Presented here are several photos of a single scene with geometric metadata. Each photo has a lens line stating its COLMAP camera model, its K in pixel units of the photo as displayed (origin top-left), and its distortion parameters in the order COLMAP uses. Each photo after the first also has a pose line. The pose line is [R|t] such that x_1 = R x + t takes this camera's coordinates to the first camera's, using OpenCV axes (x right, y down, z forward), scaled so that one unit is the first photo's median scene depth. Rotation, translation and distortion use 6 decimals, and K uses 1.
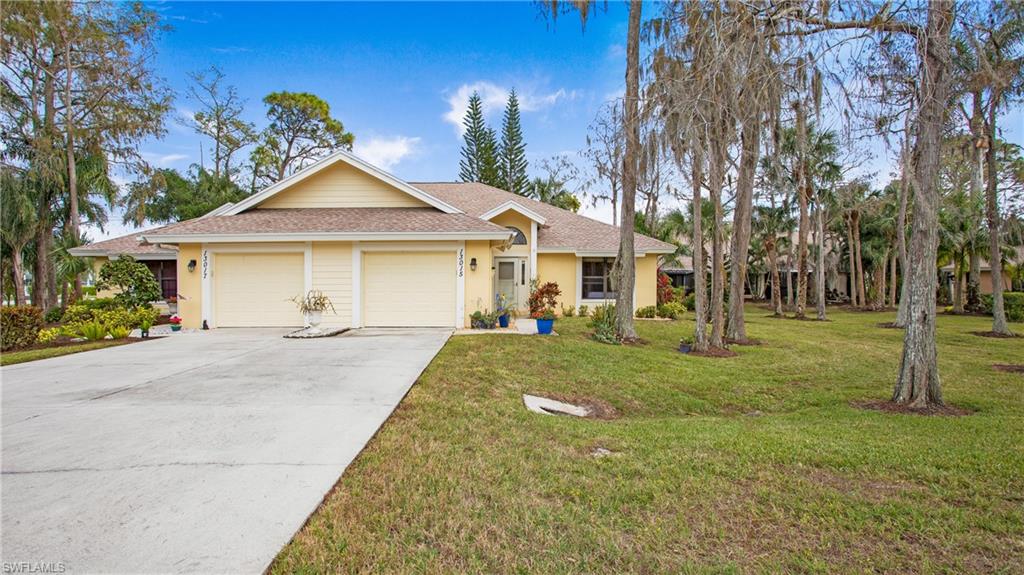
lens RADIAL K [[534.9, 0, 511.7], [0, 534.9, 288.9], [0, 0, 1]] dist [-0.000302, -0.000055]
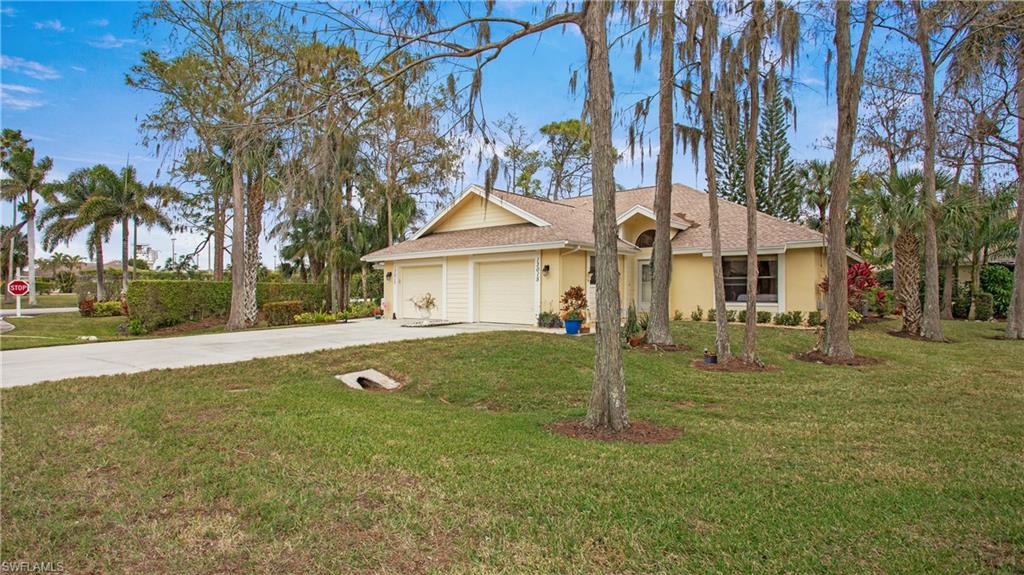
lens RADIAL K [[534.9, 0, 510.1], [0, 534.9, 288.7], [0, 0, 1]] dist [-0.000302, -0.000055]
pose [[0.775233, -0.002013, -0.631672, 0.587754], [0.002925, 0.999996, 0.000402, -0.007631], [0.631669, -0.002159, 0.775235, 0.058900]]
